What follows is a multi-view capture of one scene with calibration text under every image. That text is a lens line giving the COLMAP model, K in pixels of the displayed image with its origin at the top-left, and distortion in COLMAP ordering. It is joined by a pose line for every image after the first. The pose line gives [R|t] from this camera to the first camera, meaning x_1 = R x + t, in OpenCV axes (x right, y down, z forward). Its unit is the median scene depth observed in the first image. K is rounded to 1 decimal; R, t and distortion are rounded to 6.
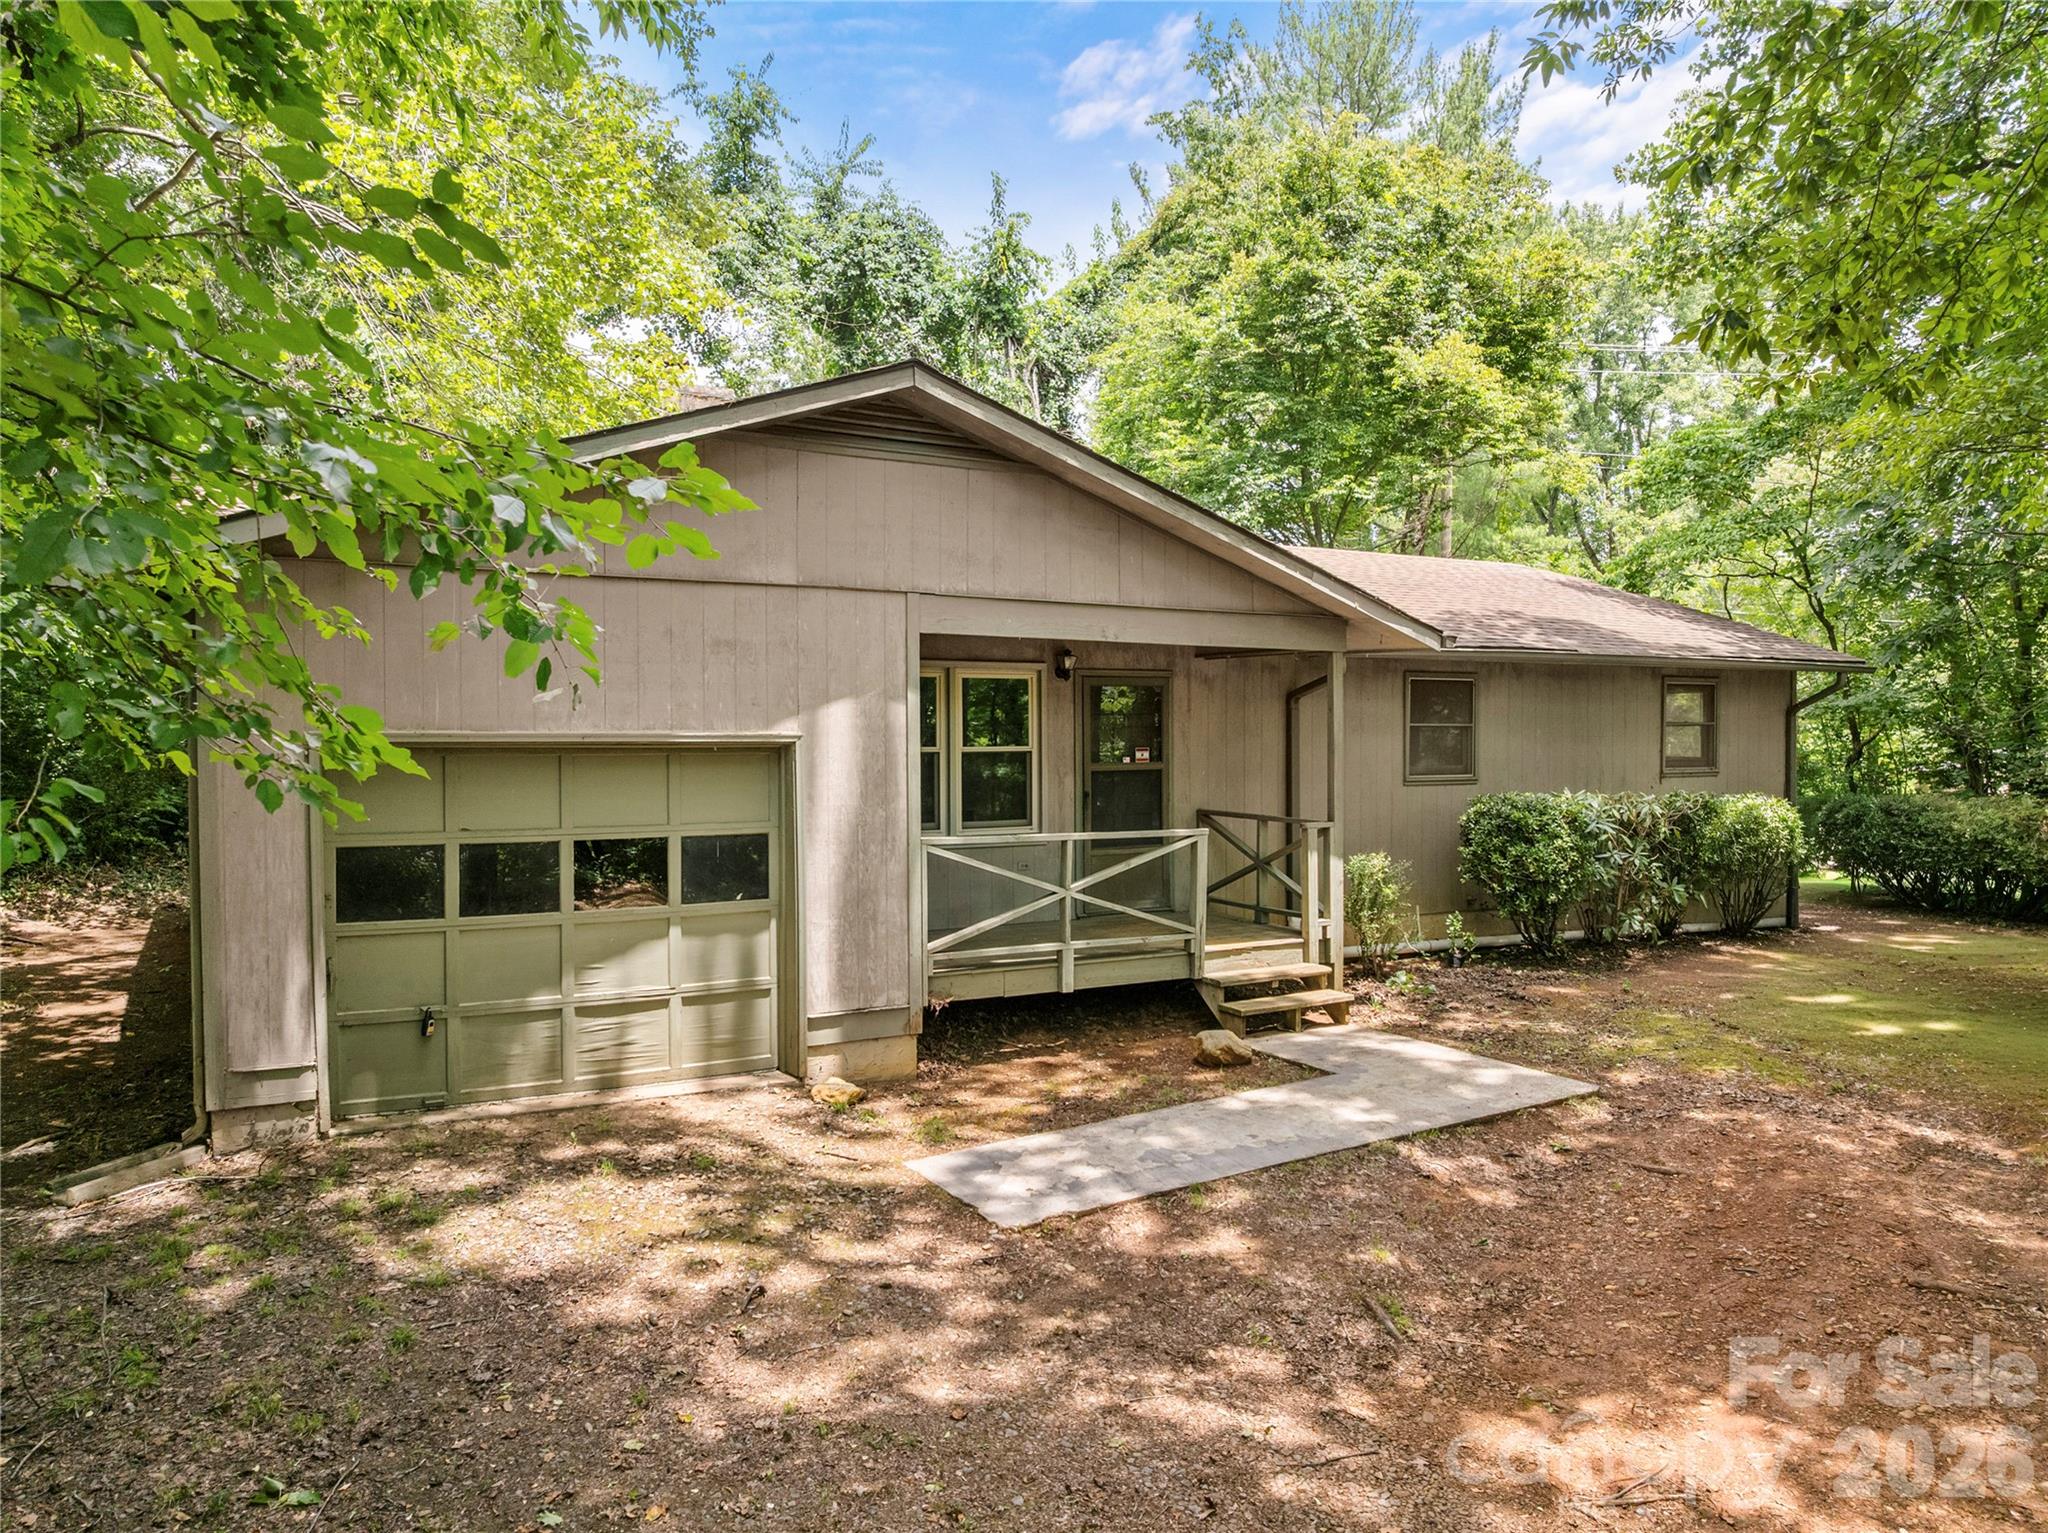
lens RADIAL K [[1445.8, 0, 1024.0], [0, 1445.8, 766.5], [0, 0, 1]] dist [-0.055677, 0.040682]
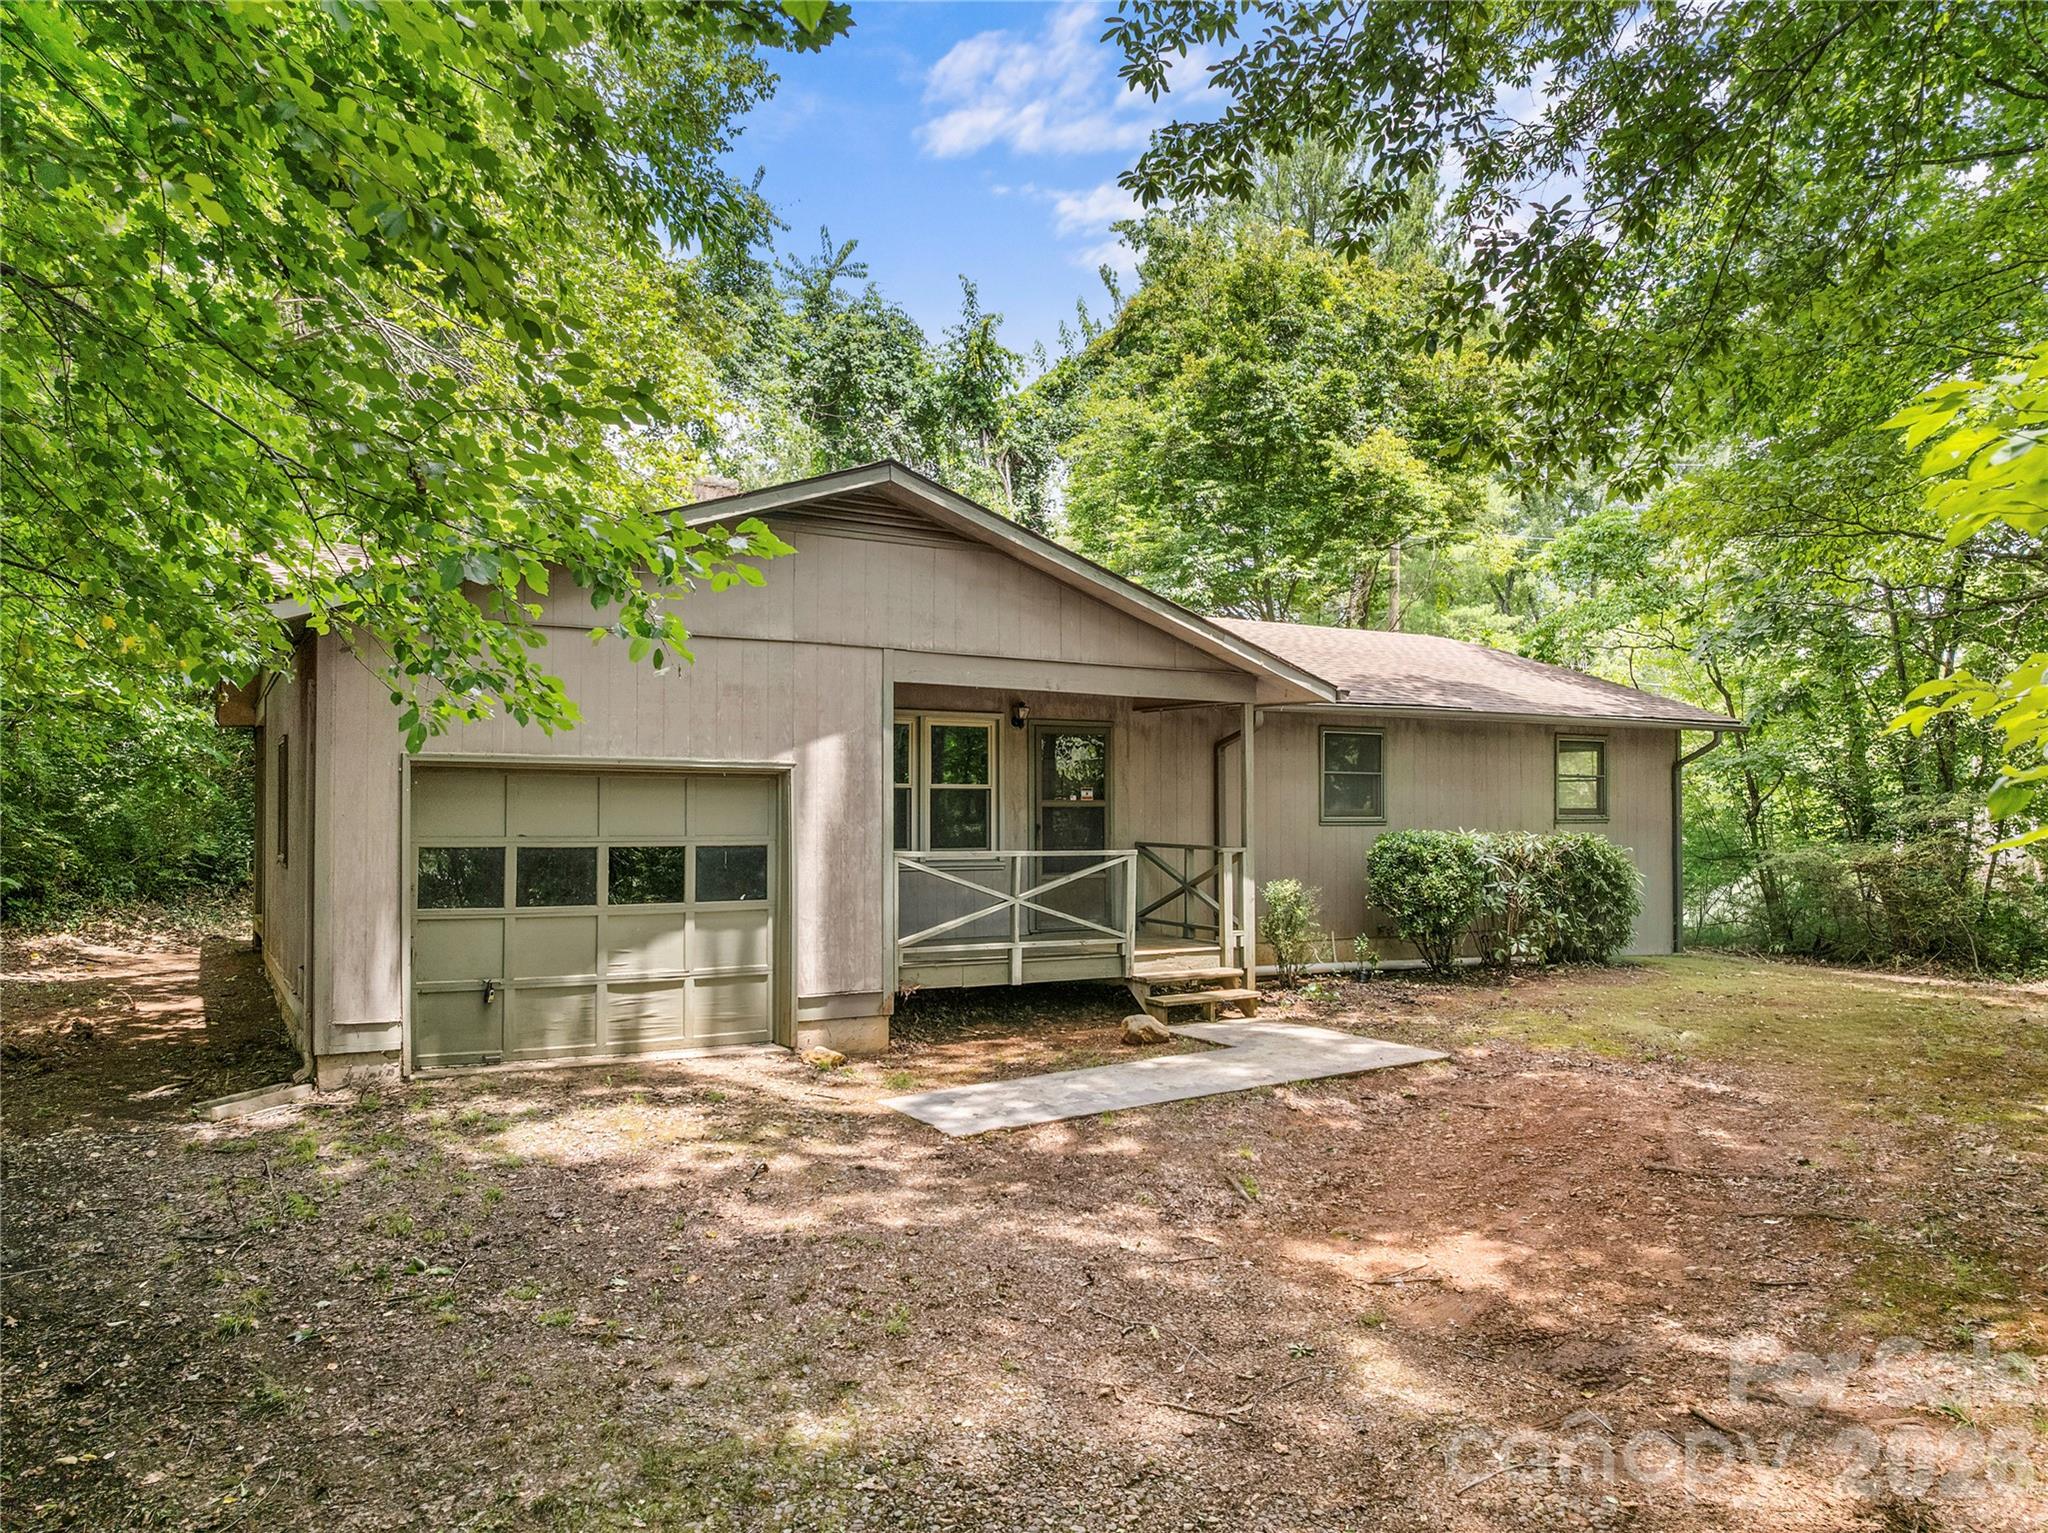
lens RADIAL K [[1445.0, 0, 1016.9], [0, 1445.0, 801.0], [0, 0, 1]] dist [-0.022896, 0.003709]
pose [[0.999967, 0.003947, 0.007050, 0.020416], [-0.003716, 0.999465, -0.032501, 0.041091], [-0.007174, 0.032474, 0.999447, -0.184712]]
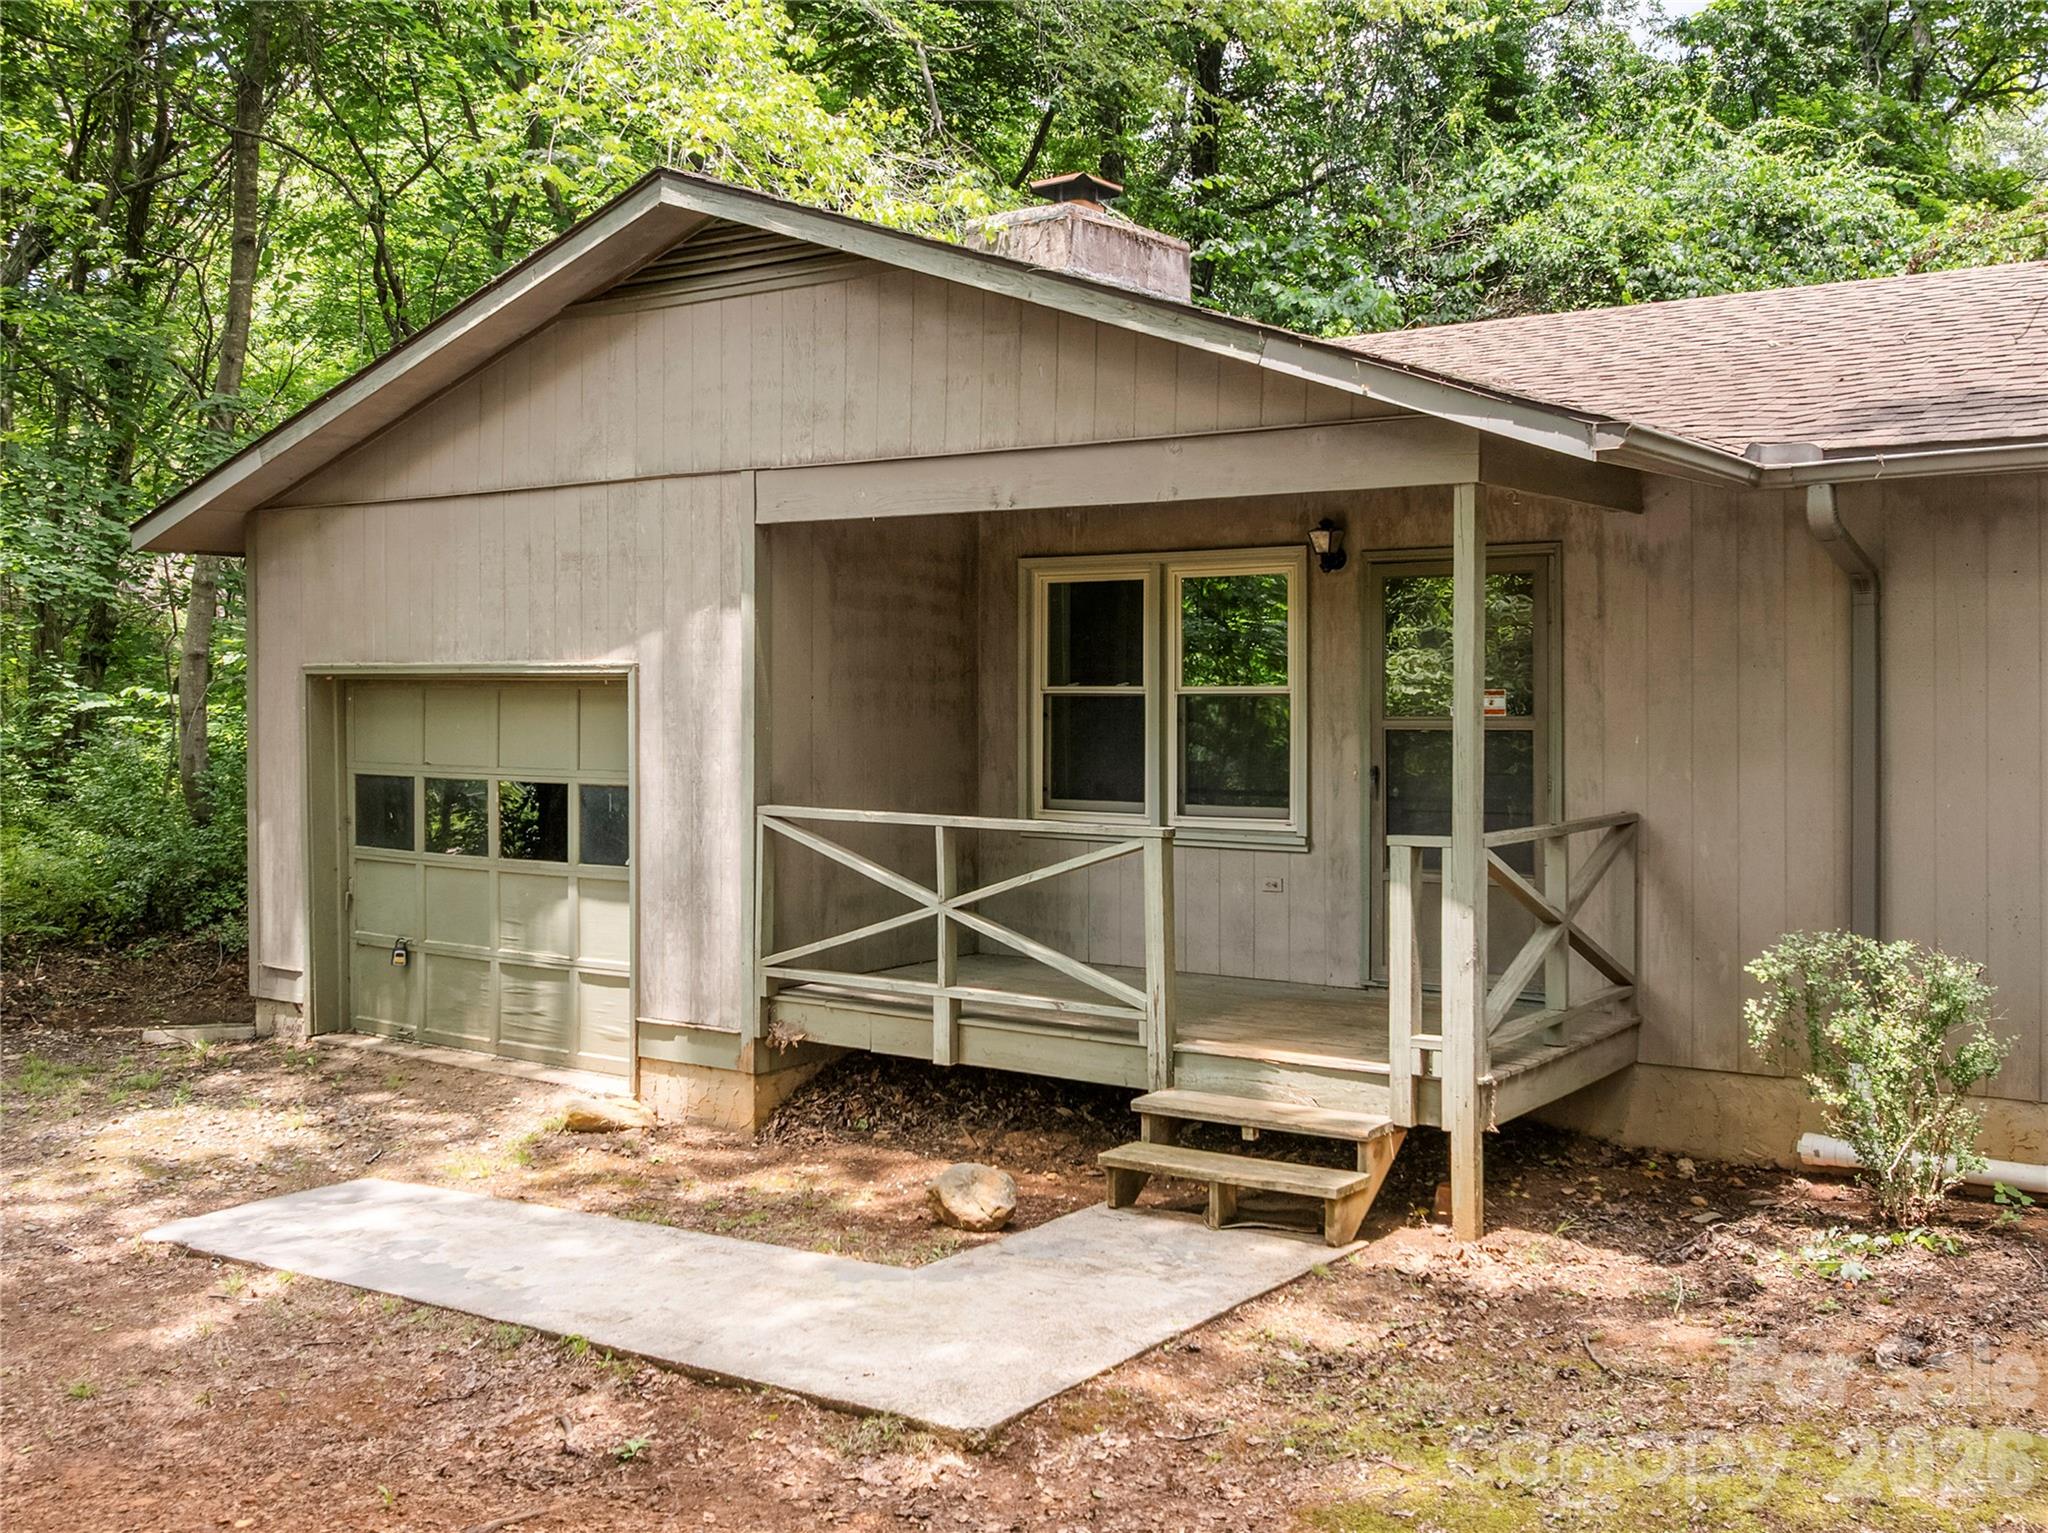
lens RADIAL K [[2034.1, 0, 1023.8], [0, 2034.1, 702.2], [0, 0, 1]] dist [0.001319, 0.003032]
pose [[0.403371, 0.003549, -0.915030, 0.825424], [-0.022511, 0.999728, -0.006046, 0.000883], [0.914759, 0.023037, 0.403342, 0.632329]]
